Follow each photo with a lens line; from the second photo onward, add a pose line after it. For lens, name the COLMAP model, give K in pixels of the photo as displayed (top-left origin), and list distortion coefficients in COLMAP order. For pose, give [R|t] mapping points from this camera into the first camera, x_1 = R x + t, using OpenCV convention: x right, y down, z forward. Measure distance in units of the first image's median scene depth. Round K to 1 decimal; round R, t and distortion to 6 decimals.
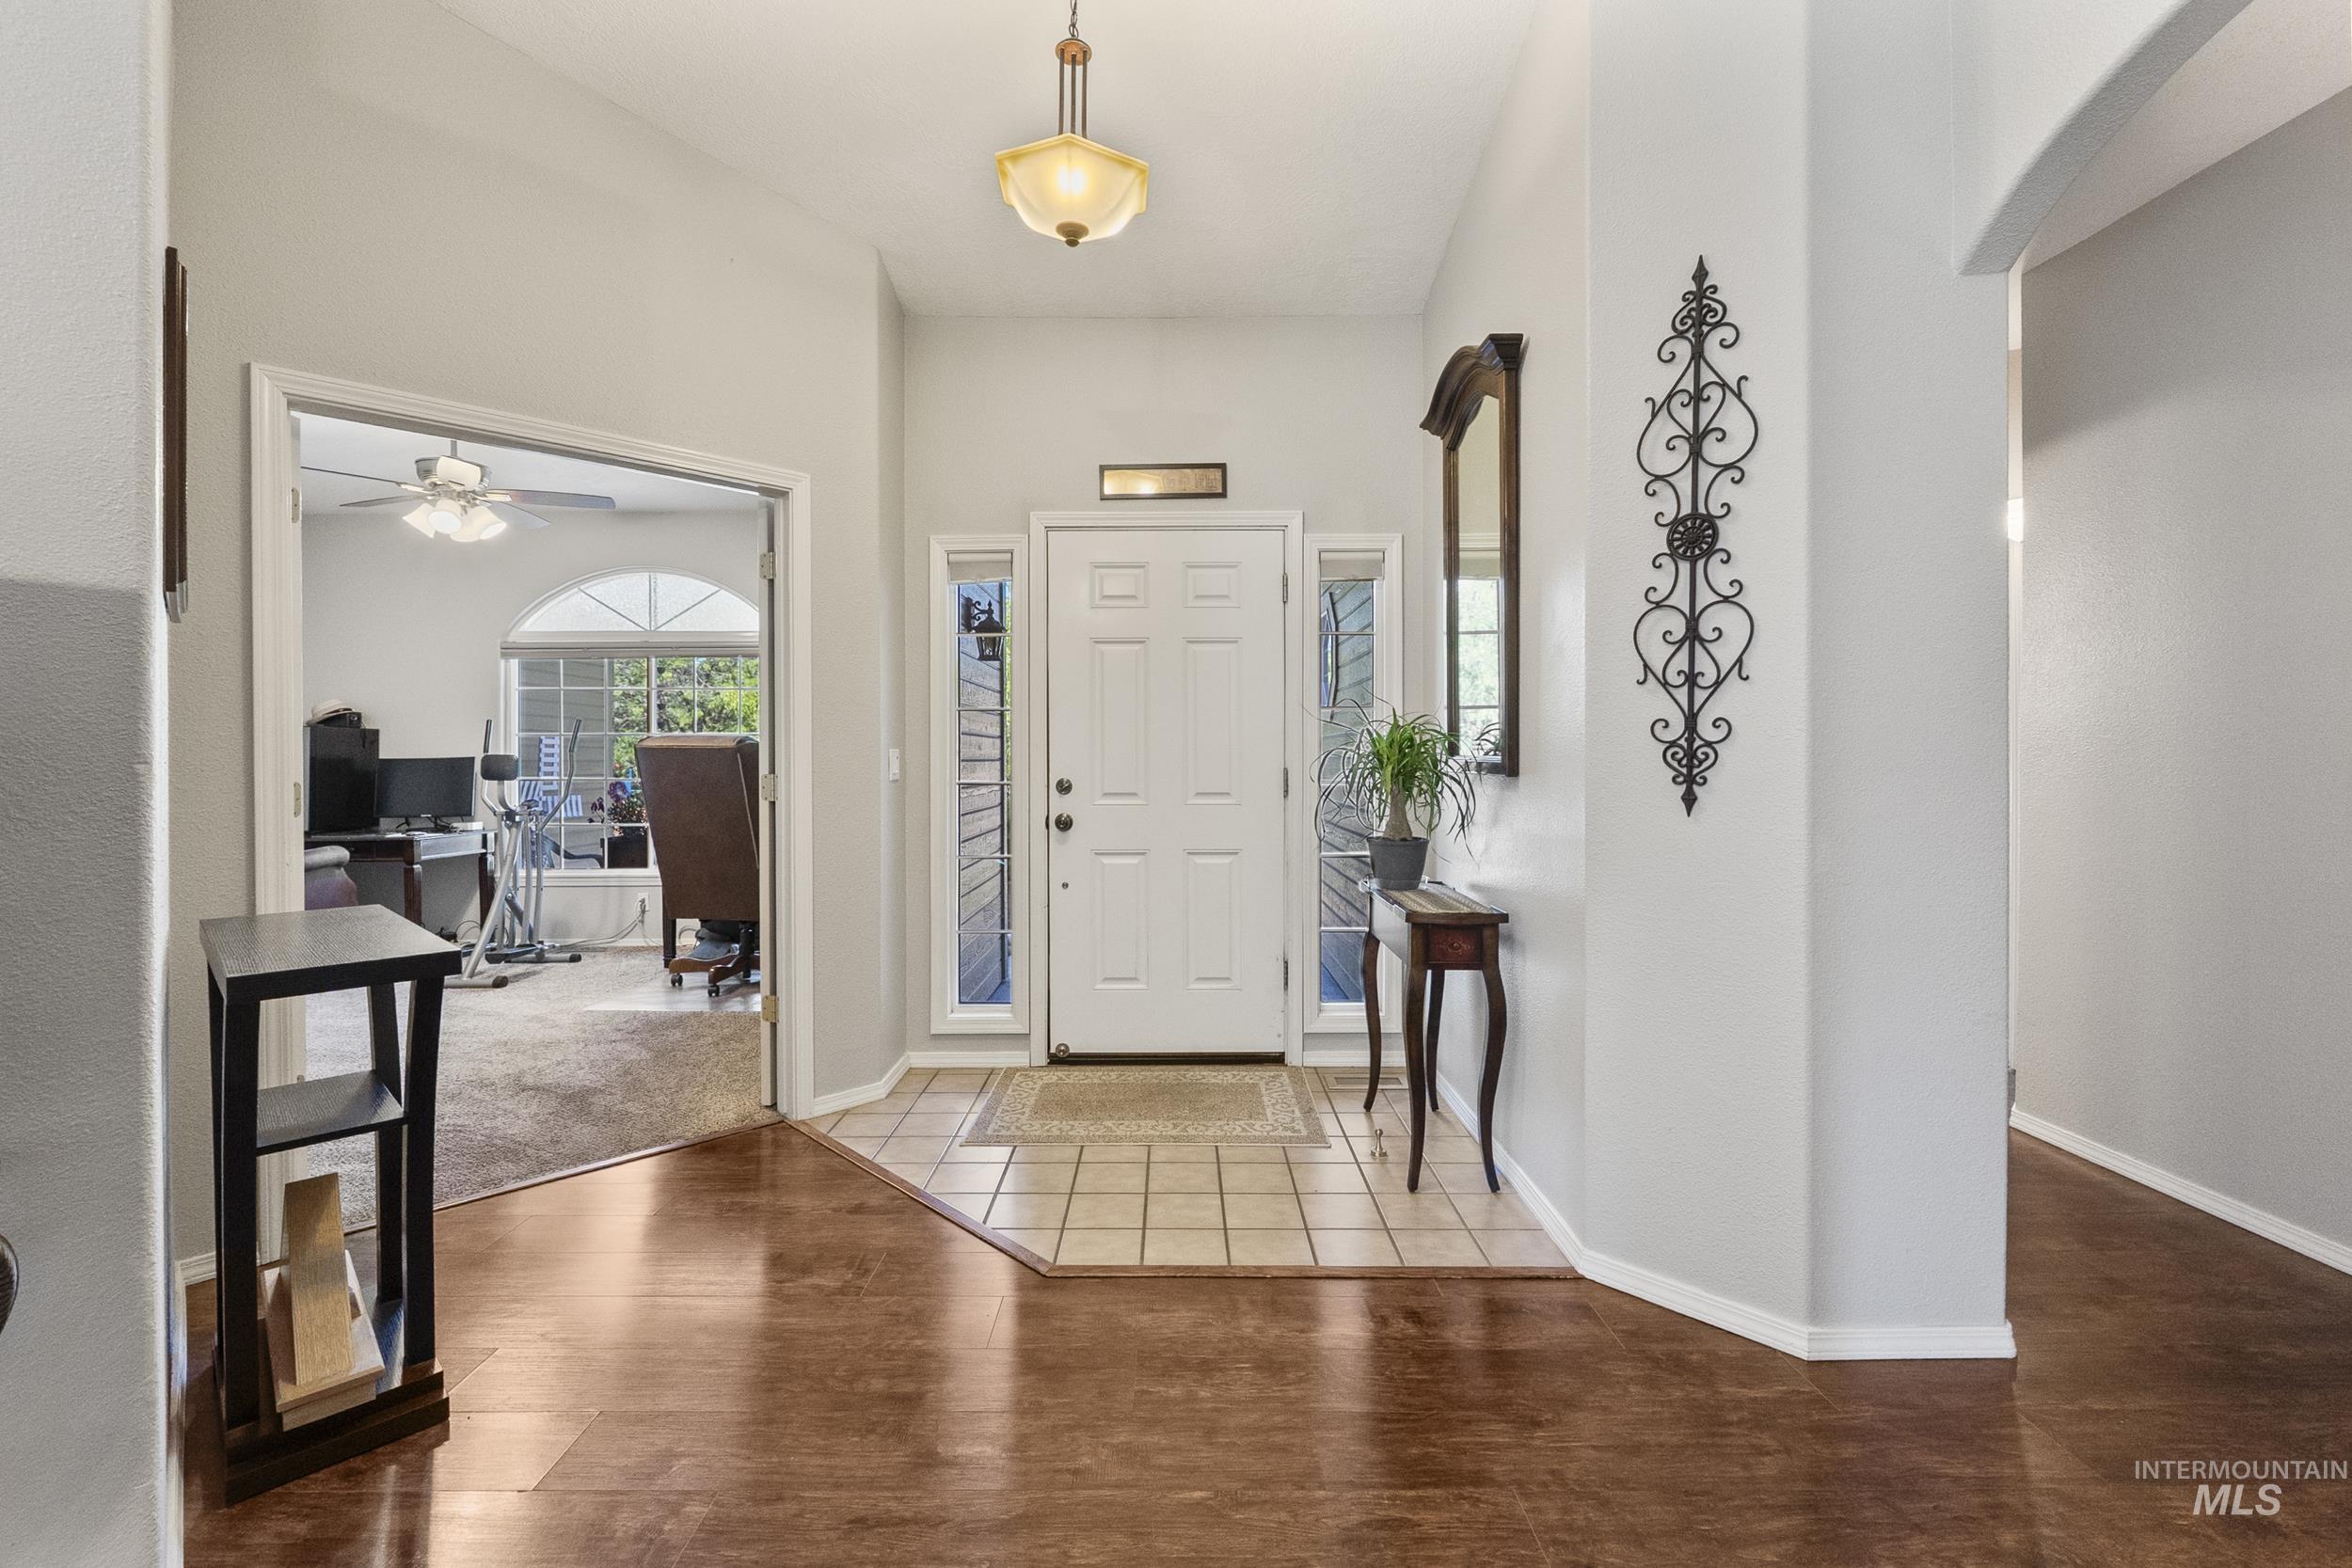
lens RADIAL K [[1005.4, 0, 1179.7], [0, 1005.4, 762.0], [0, 0, 1]] dist [-0.002994, -0.000163]
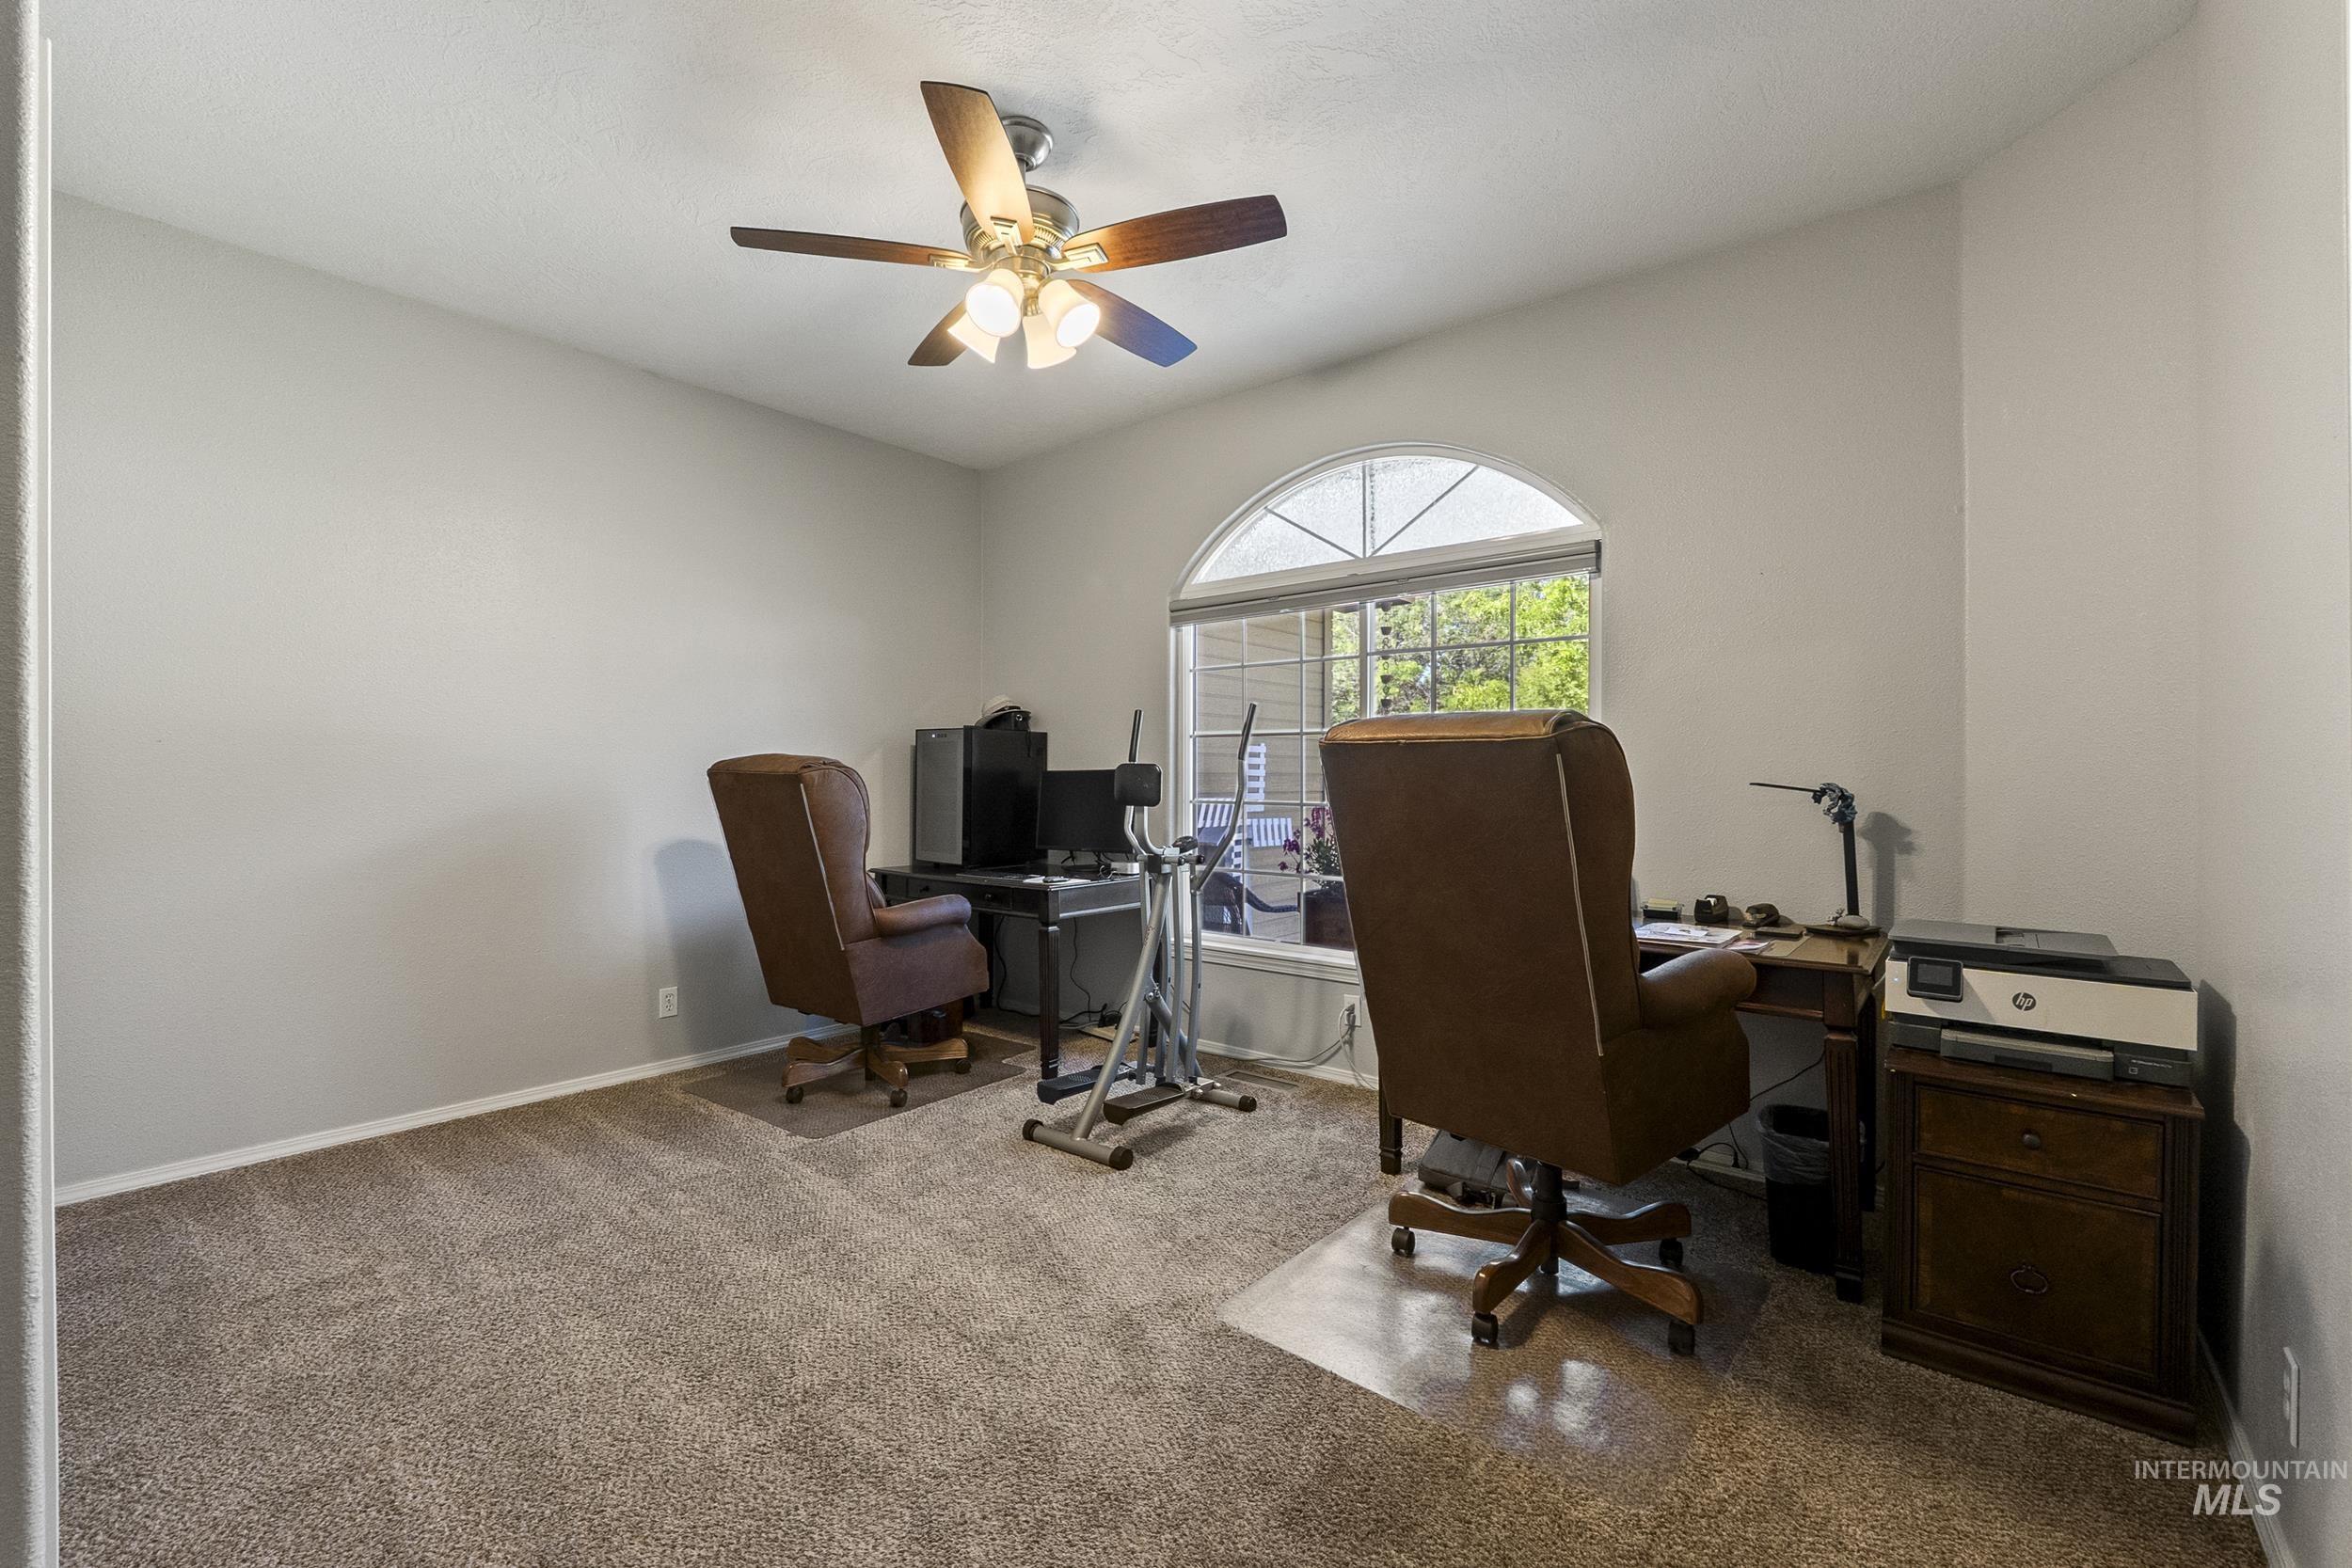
lens RADIAL K [[1005.4, 0, 1171.9], [0, 1005.4, 777.5], [0, 0, 1]] dist [-0.002994, -0.000163]
pose [[0.772285, 0.005301, -0.635254, -0.238430], [-0.005698, 0.999983, 0.001417, 0.000190], [0.635250, 0.002526, 0.772302, 0.472011]]
